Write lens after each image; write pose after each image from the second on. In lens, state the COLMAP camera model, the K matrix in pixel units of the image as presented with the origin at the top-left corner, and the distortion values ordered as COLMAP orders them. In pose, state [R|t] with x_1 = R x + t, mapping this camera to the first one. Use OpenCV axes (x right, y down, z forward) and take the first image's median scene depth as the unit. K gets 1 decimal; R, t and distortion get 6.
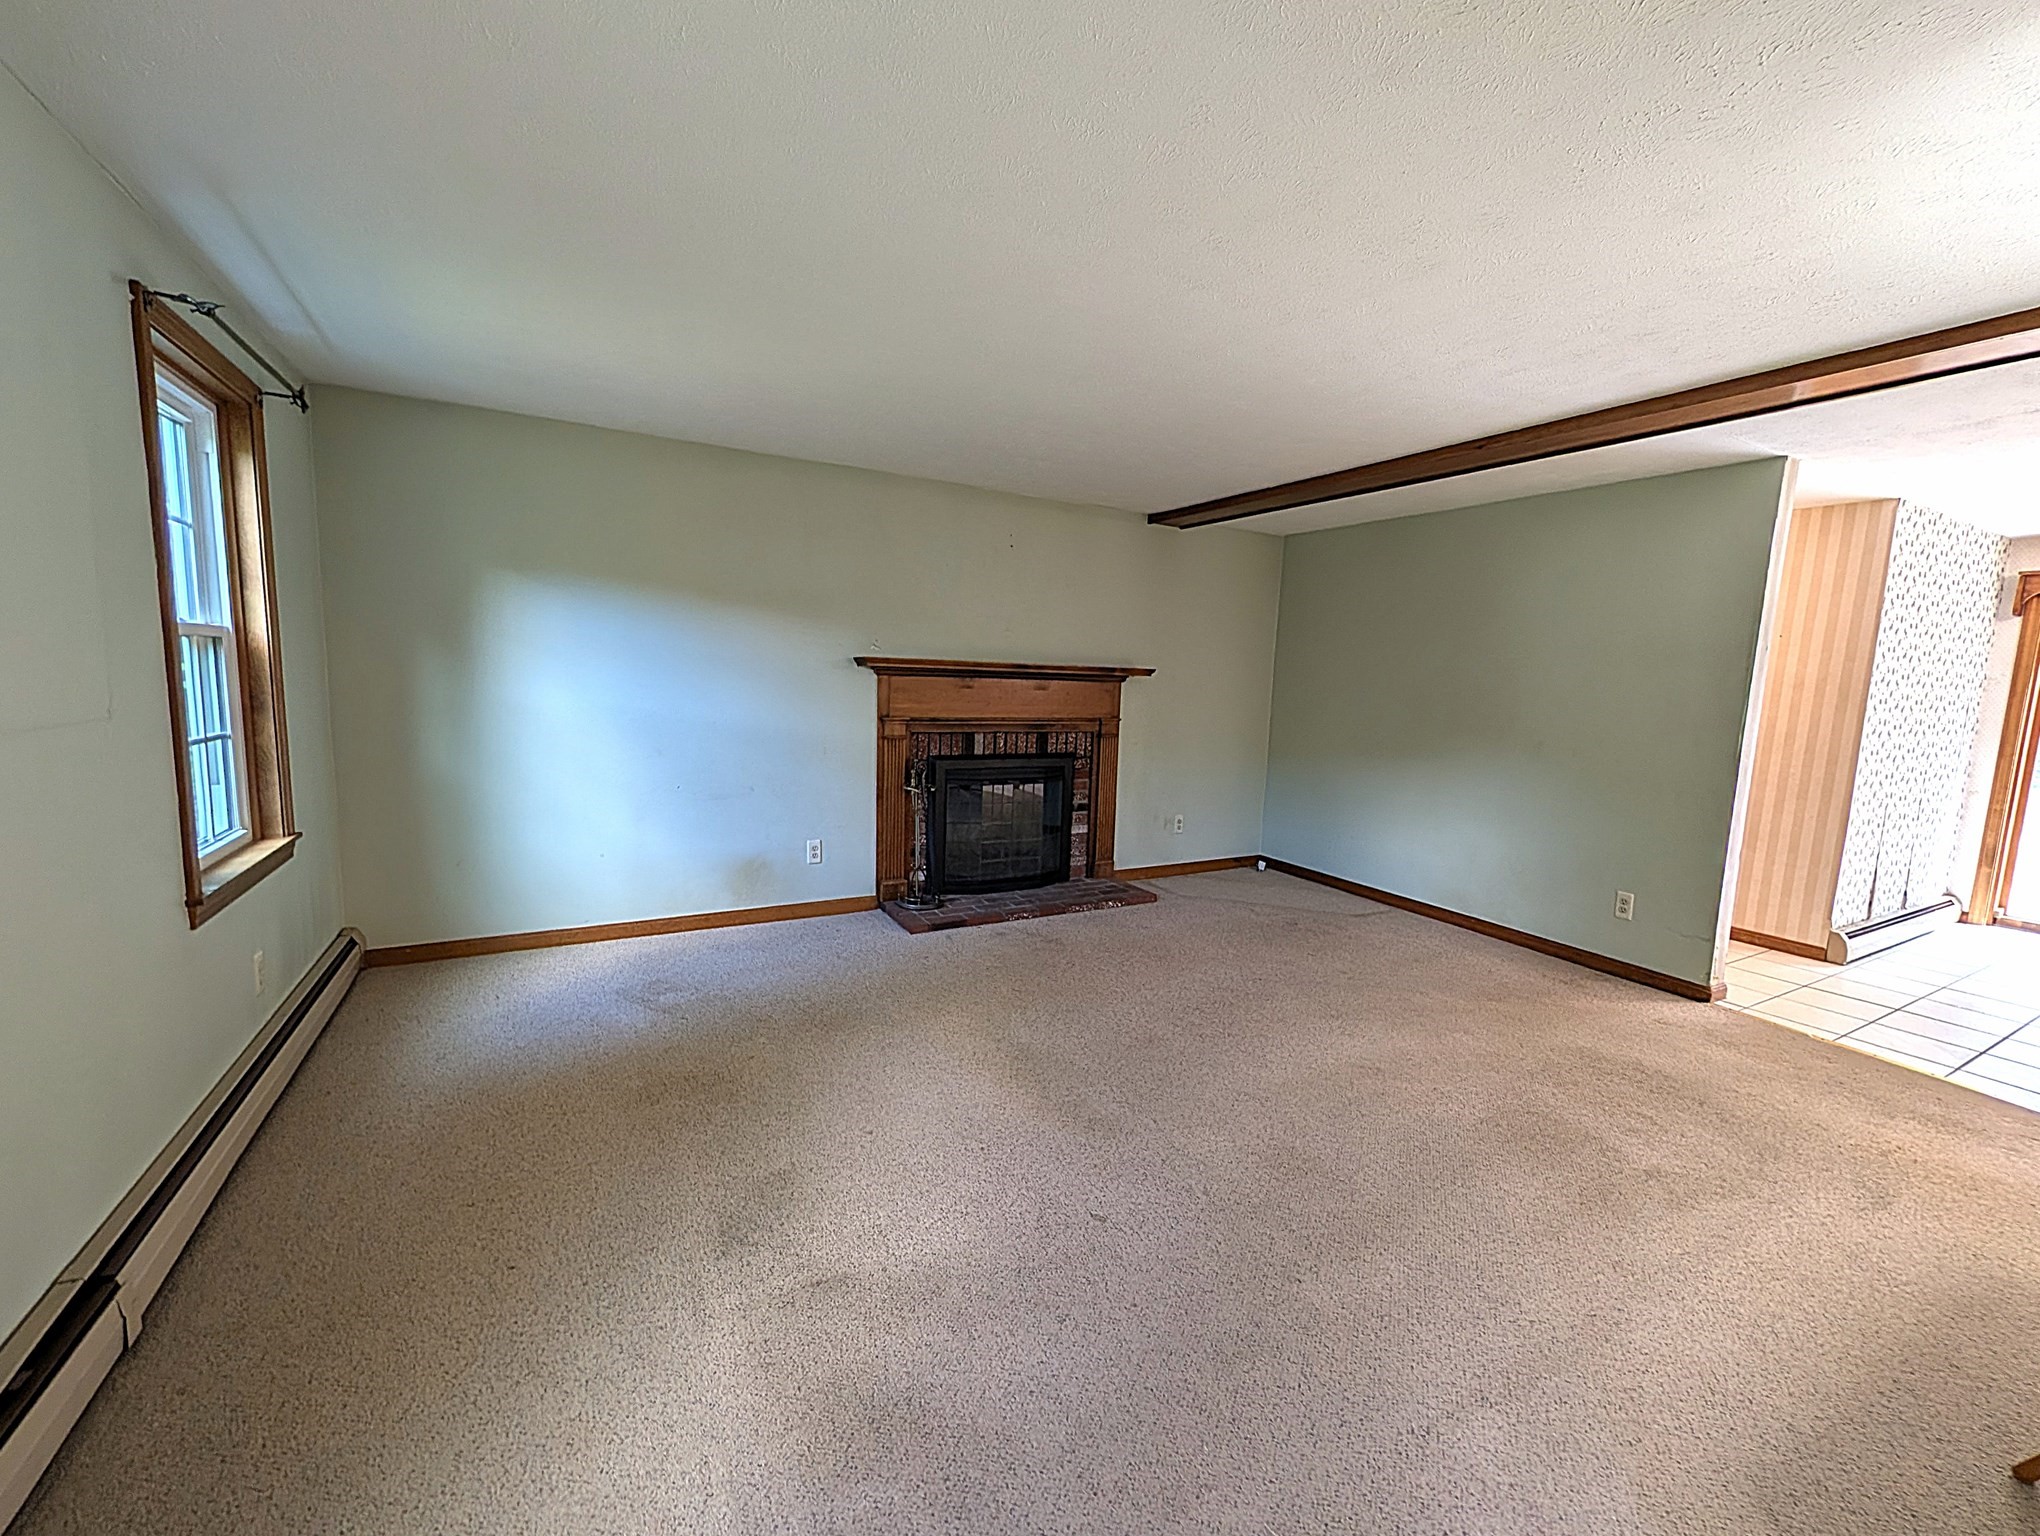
lens RADIAL K [[813.3, 0, 1029.6], [0, 813.3, 771.3], [0, 0, 1]] dist [0.000401, -0.000120]
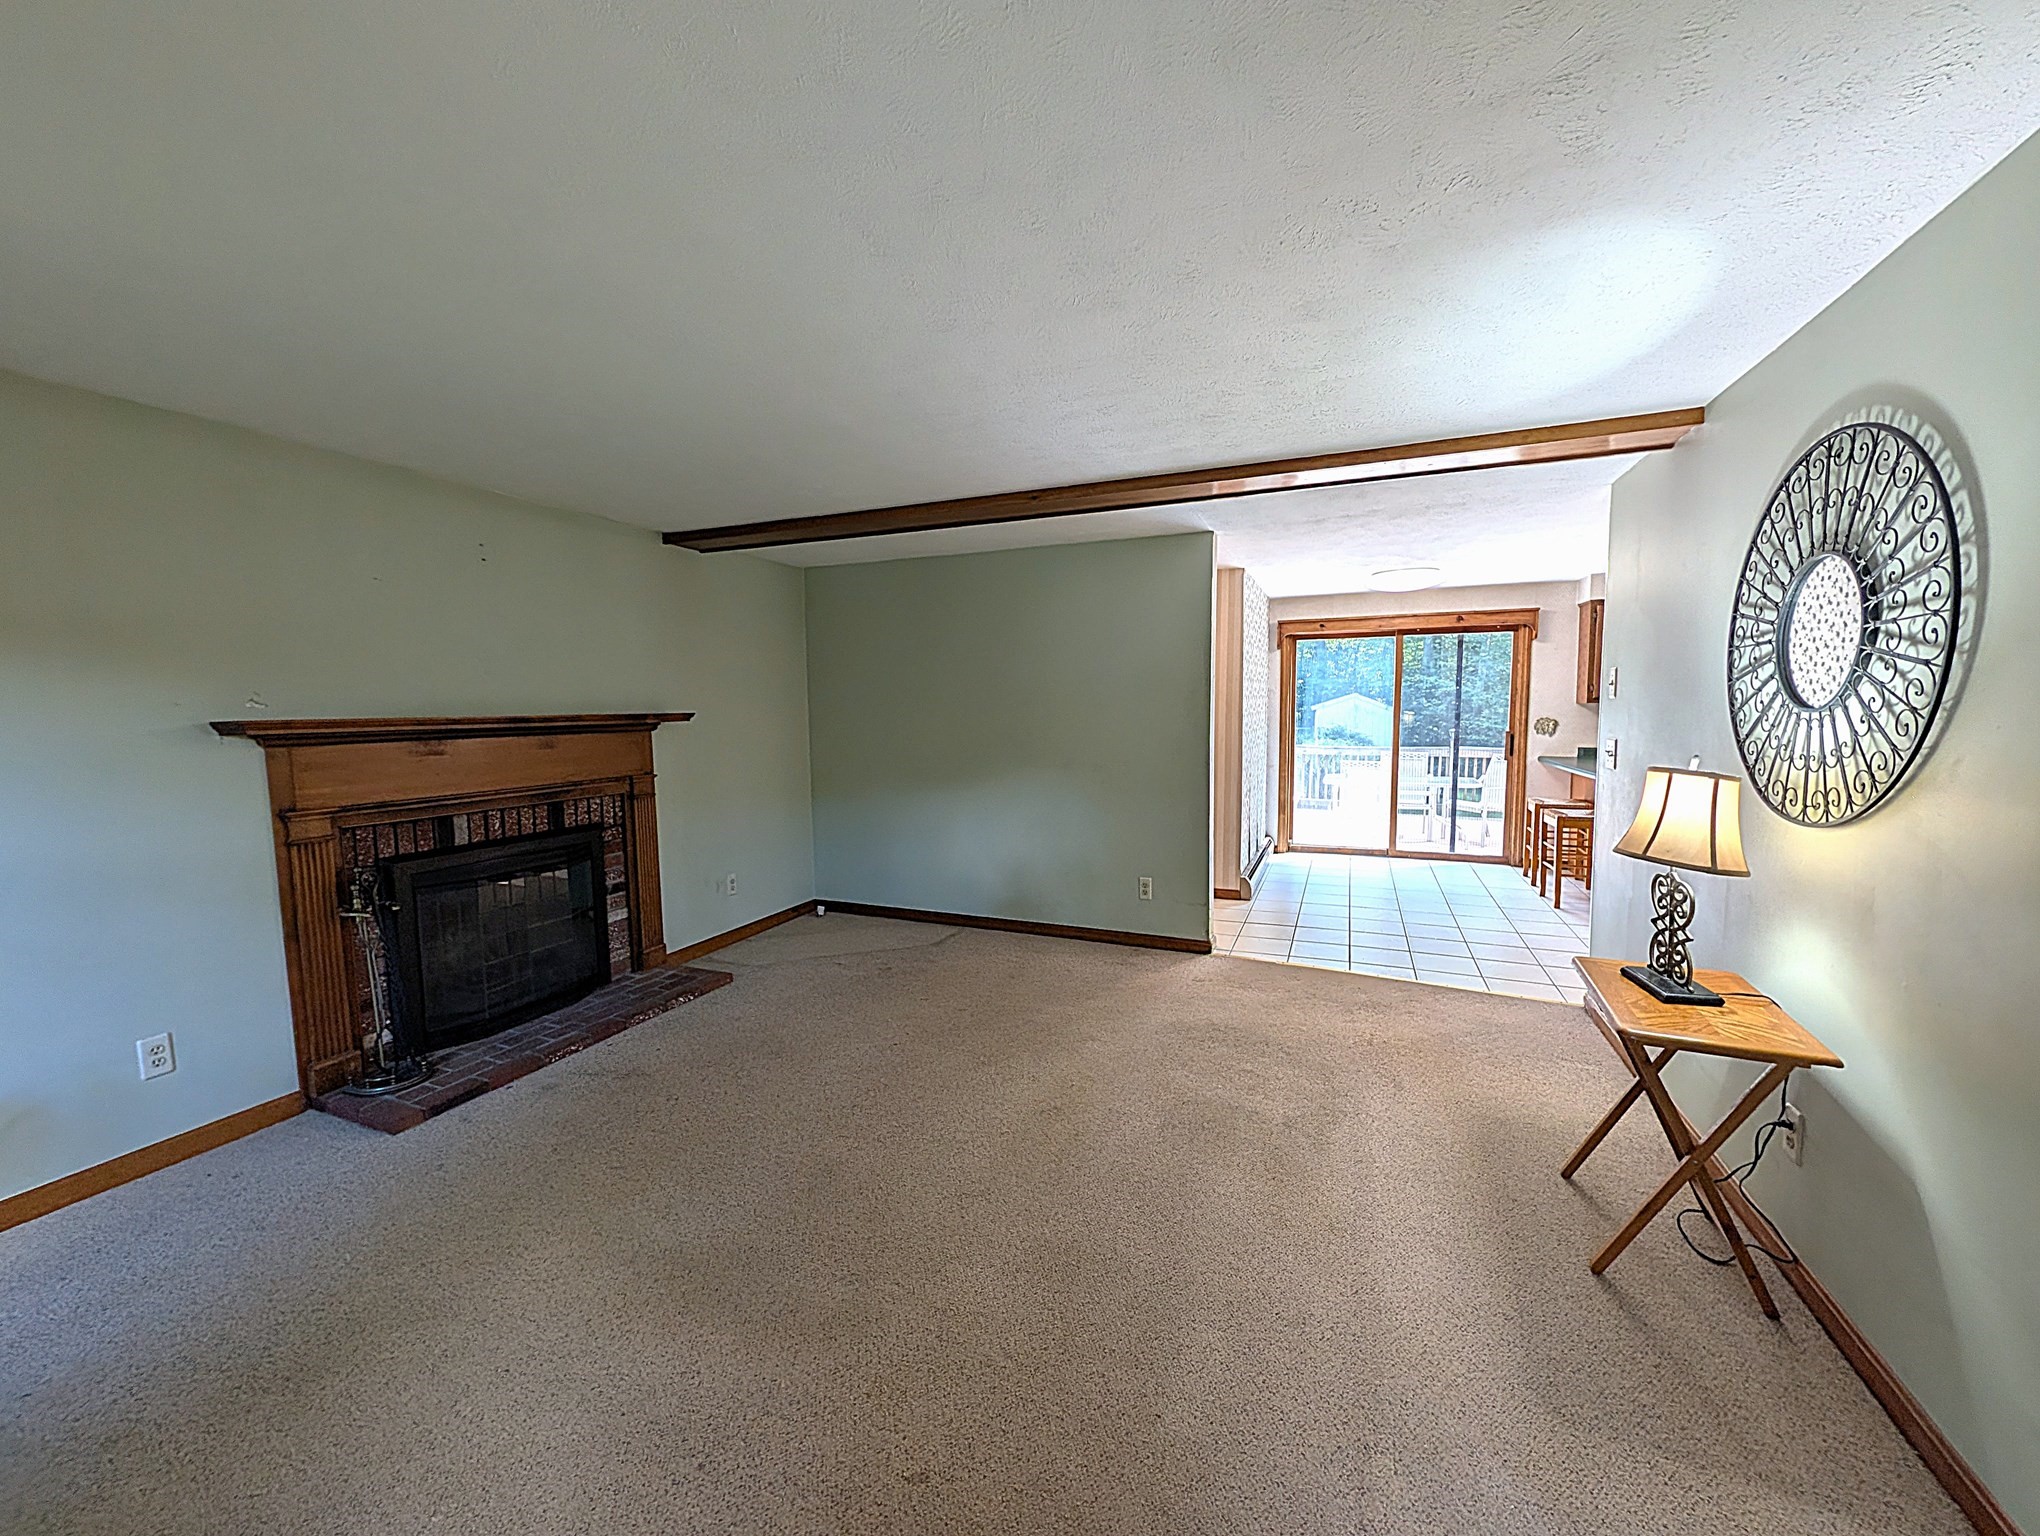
lens RADIAL K [[781.7, 0, 1023.1], [0, 781.7, 771.6], [0, 0, 1]] dist [0.000300, -0.000001]
pose [[0.785072, -0.098307, 0.611553, -0.089478], [0.115062, 0.993286, 0.011962, -0.035899], [-0.608623, 0.060975, 0.791113, 0.145861]]
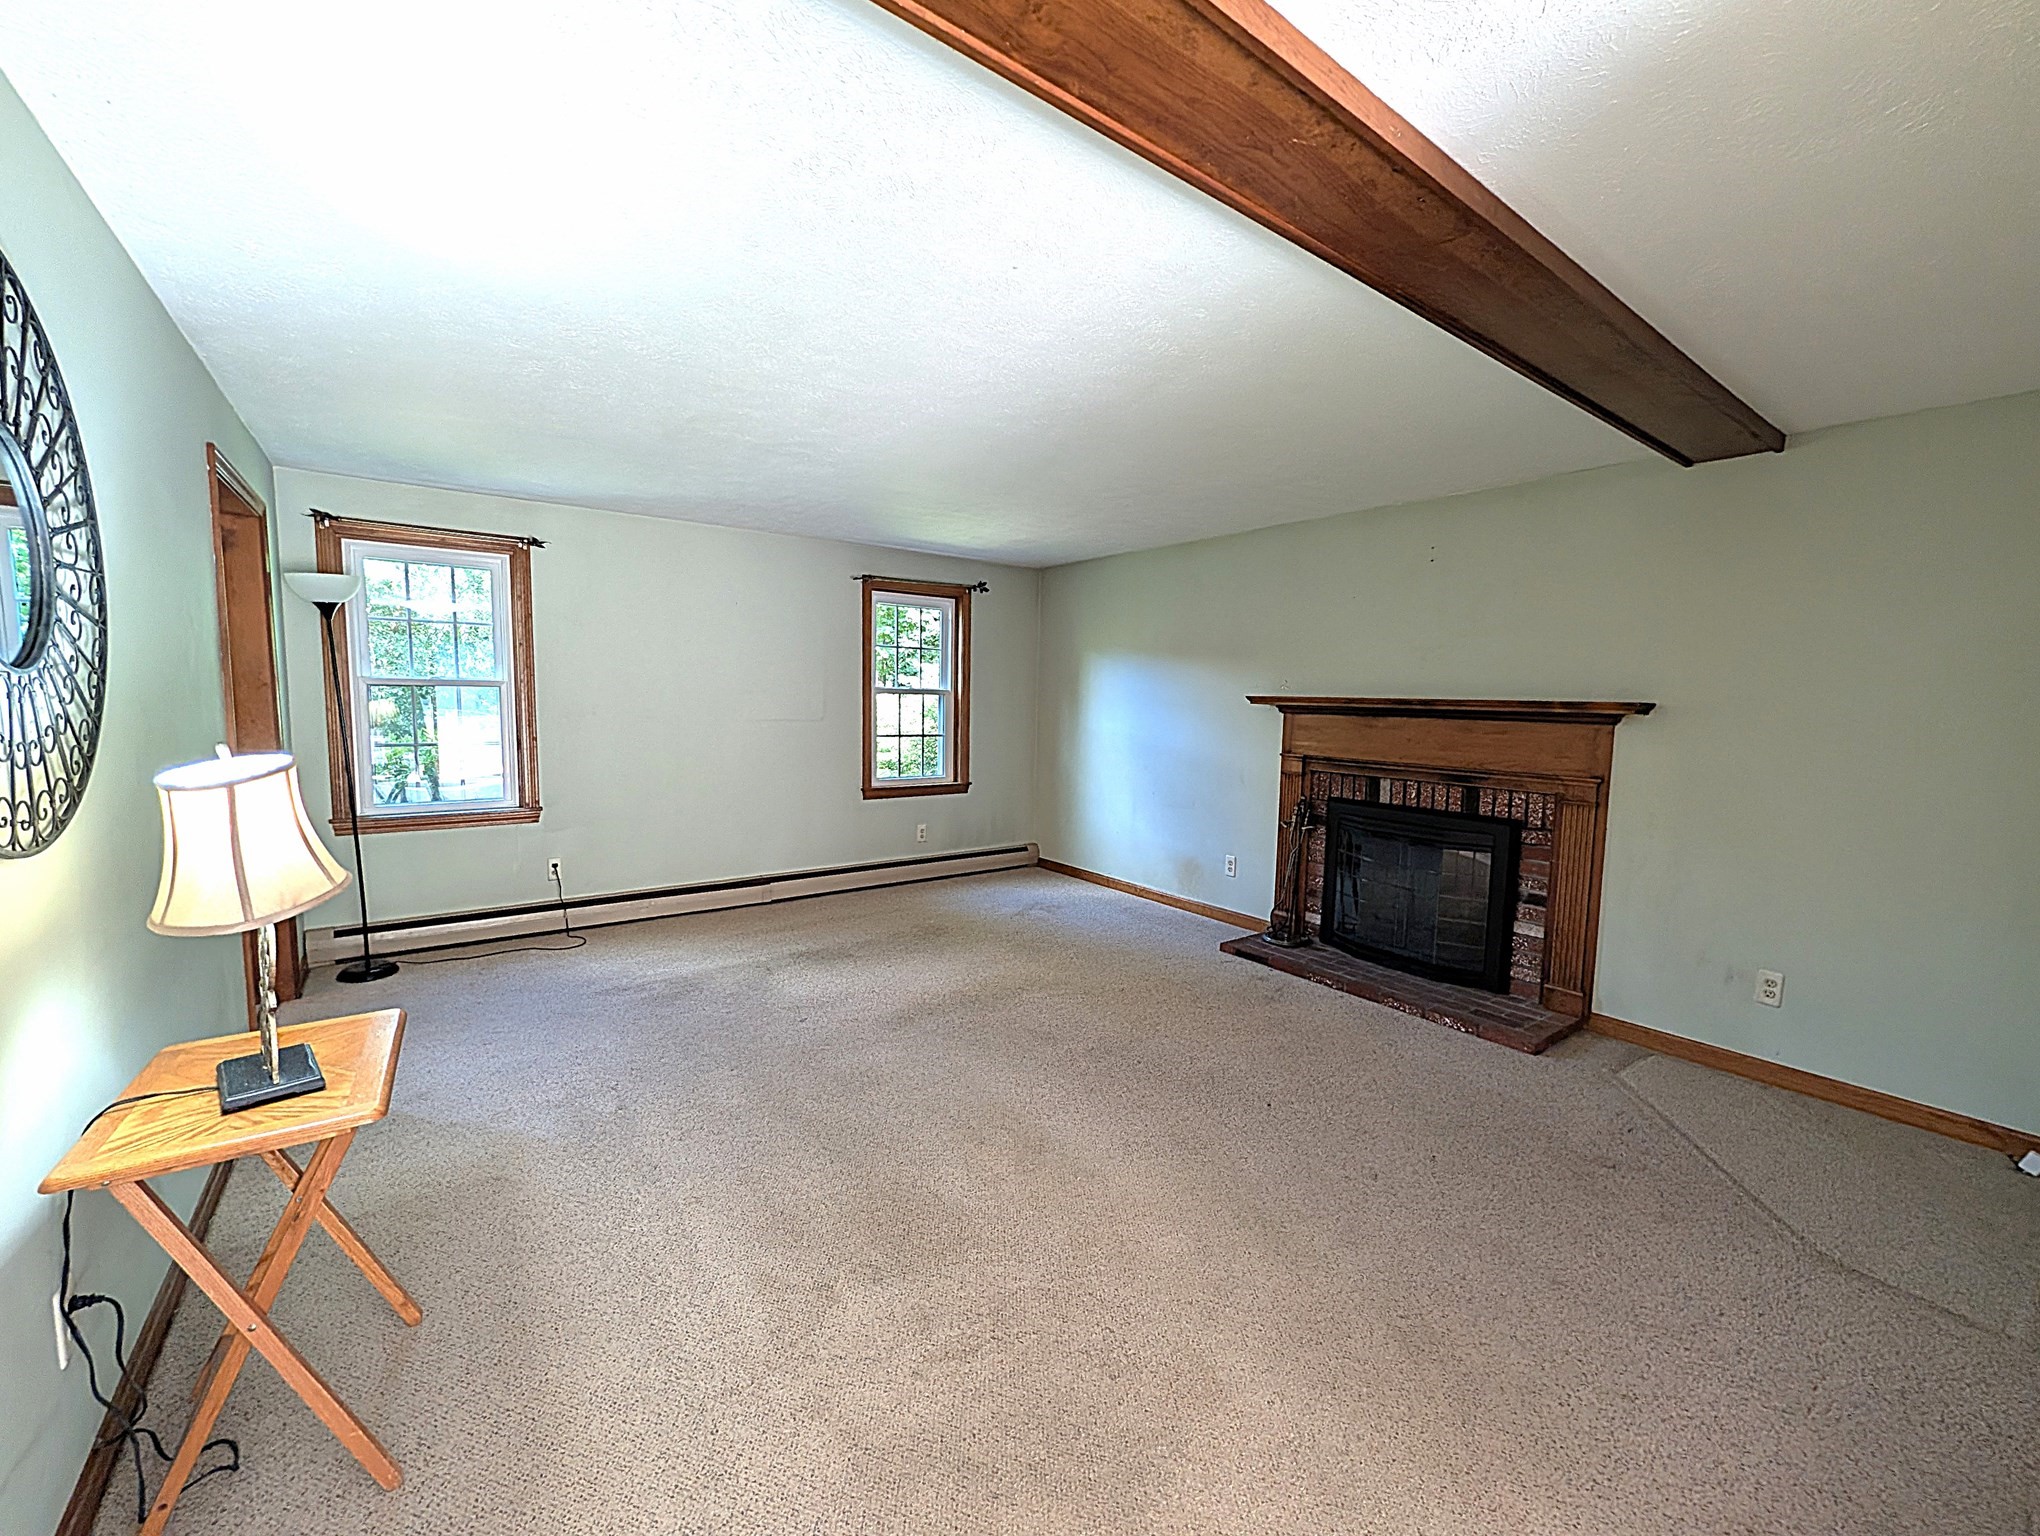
lens RADIAL K [[813.3, 0, 1029.6], [0, 813.3, 771.3], [0, 0, 1]] dist [0.000401, -0.000120]
pose [[0.131946, 0.059113, -0.989493, 0.755422], [-0.134828, 0.990013, 0.041165, -0.039160], [0.982045, 0.127980, 0.138598, 0.493079]]
